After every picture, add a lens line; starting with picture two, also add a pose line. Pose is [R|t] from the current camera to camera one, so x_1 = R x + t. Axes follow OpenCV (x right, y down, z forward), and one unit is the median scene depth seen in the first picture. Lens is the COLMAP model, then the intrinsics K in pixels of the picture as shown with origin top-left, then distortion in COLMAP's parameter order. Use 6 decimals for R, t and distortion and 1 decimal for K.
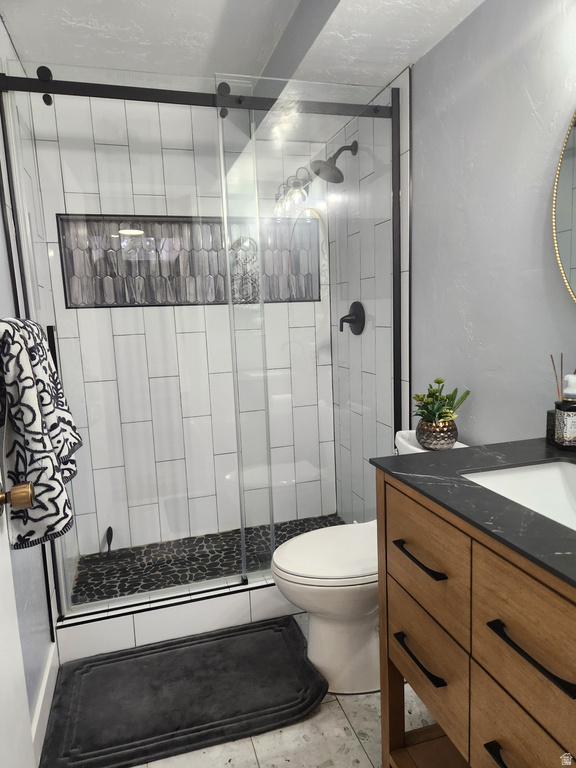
lens RADIAL K [[510.5, 0, 289.5], [0, 510.5, 391.0], [0, 0, 1]] dist [0.047785, -0.040577]
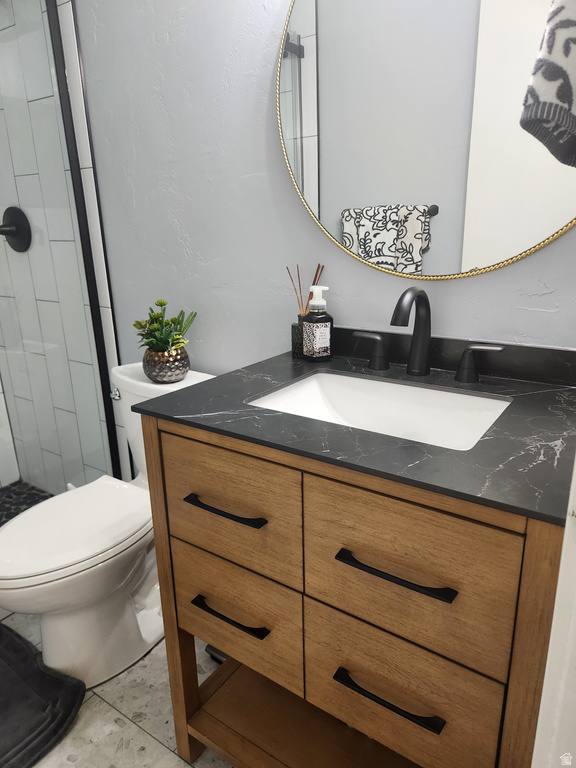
lens RADIAL K [[510.5, 0, 289.5], [0, 510.5, 391.0], [0, 0, 1]] dist [0.047785, -0.040577]
pose [[0.774437, -0.163933, 0.611042, -0.104054], [0.080198, 0.983491, 0.162212, 0.003676], [-0.627547, -0.076619, 0.774799, 0.204982]]
